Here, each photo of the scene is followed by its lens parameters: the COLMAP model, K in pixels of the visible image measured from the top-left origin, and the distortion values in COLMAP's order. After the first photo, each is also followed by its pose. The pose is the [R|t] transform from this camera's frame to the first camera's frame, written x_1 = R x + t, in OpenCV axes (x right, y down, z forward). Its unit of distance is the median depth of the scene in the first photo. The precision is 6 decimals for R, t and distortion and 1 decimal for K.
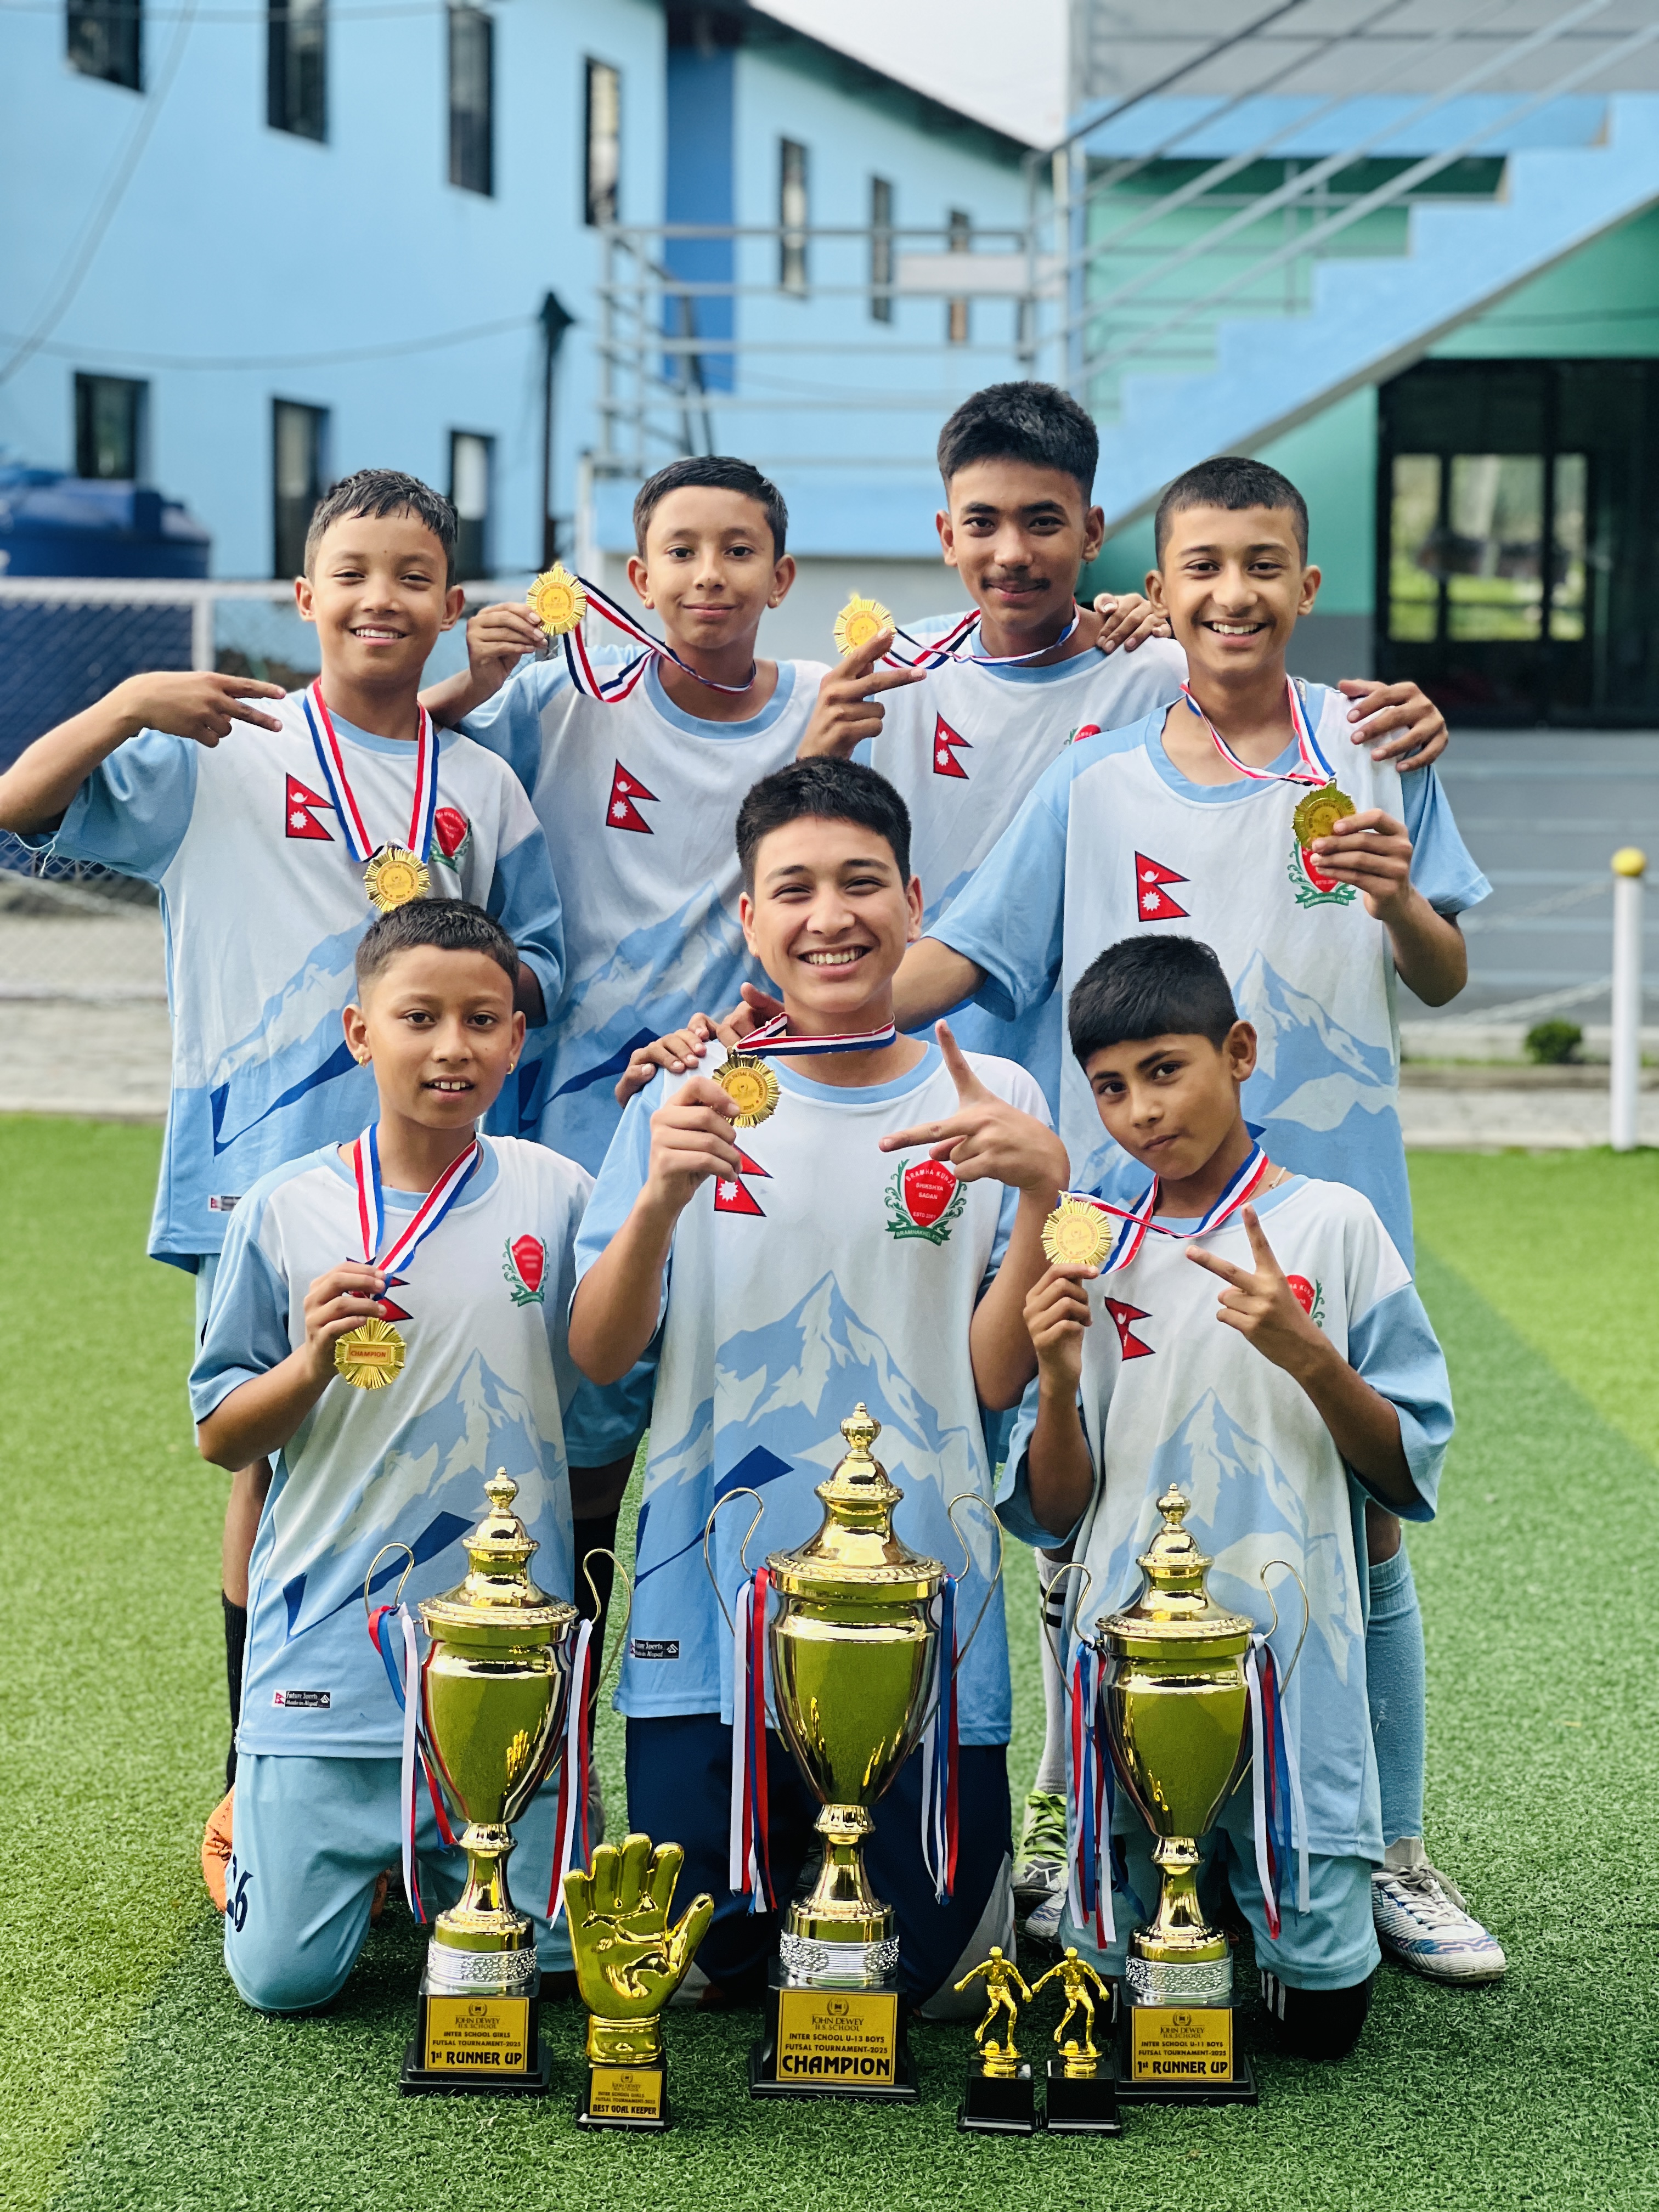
lens RADIAL K [[4911.8, 0, 829.5], [0, 4911.8, 1106.0], [0, 0, 1]] dist [0.376398, -2.412981]
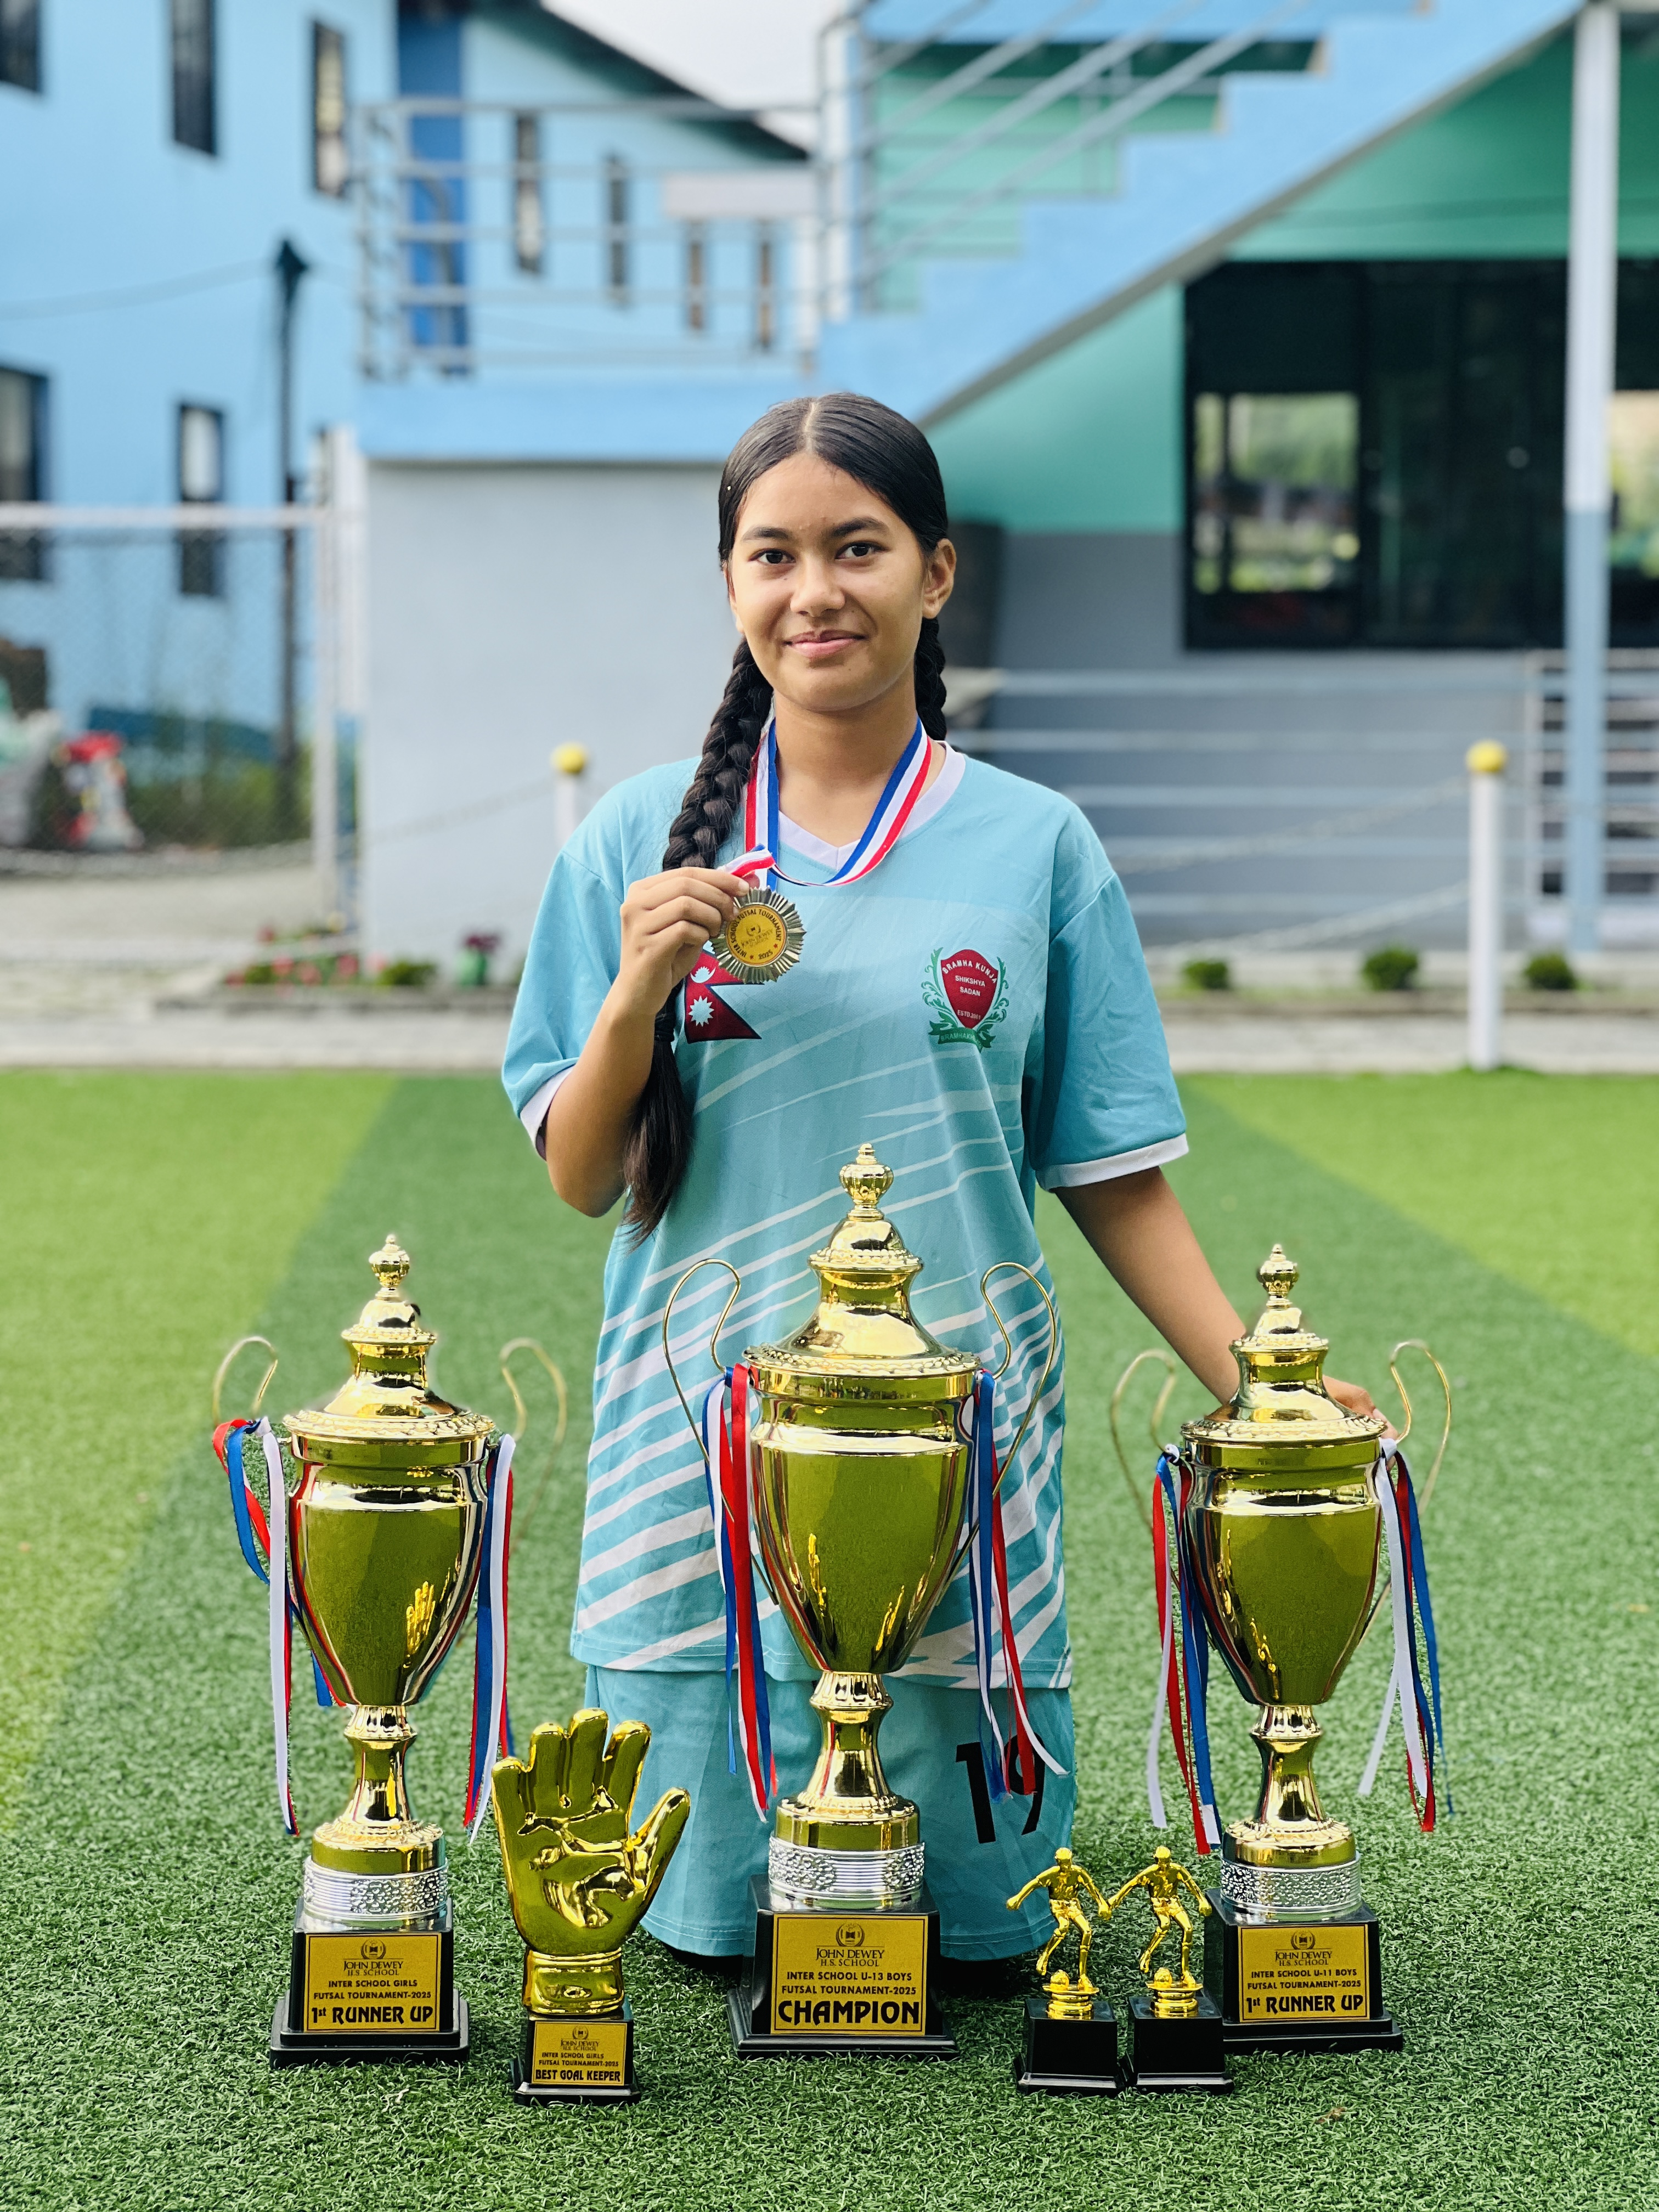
lens RADIAL K [[4926.9, 0, 856.0], [0, 4926.9, 1107.3], [0, 0, 1]] dist [0.346697, -2.083312]
pose [[0.998092, -0.015371, 0.059801, -0.040795], [0.015723, 0.999862, -0.005417, 0.058595], [-0.059709, 0.006347, 0.998196, 0.238048]]
